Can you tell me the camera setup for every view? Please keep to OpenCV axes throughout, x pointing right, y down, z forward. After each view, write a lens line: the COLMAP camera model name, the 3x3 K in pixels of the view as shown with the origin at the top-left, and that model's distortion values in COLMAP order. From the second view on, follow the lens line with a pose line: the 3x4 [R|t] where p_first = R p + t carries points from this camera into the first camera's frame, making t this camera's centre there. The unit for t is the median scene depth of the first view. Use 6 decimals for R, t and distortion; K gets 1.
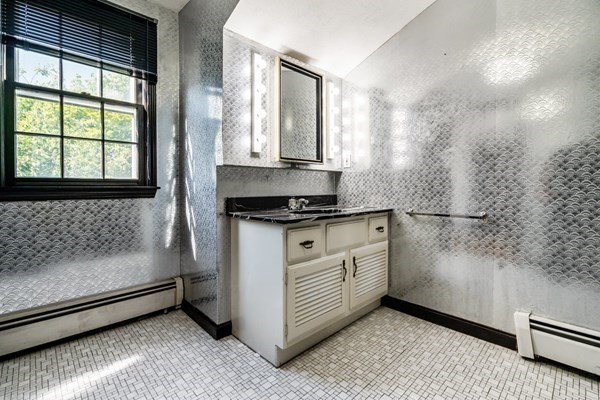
lens RADIAL K [[271.6, 0, 300.0], [0, 271.6, 200.0], [0, 0, 1]] dist [-0.002247, -0.000102]
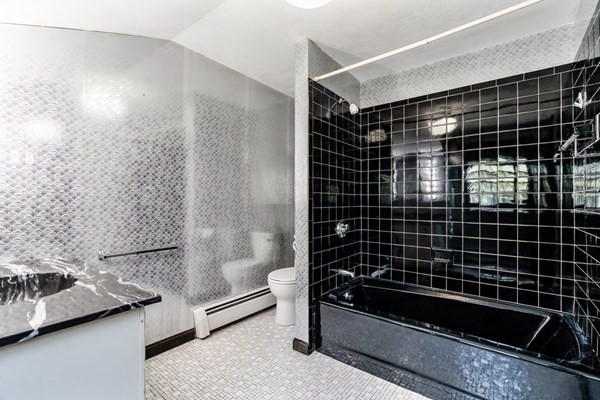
lens RADIAL K [[271.6, 0, 300.0], [0, 271.6, 200.0], [0, 0, 1]] dist [-0.002247, -0.000102]
pose [[-0.137931, 0.012353, 0.990365, -0.626877], [0.033211, 0.999418, -0.007840, -0.119546], [-0.989885, 0.031809, -0.138261, 0.594956]]
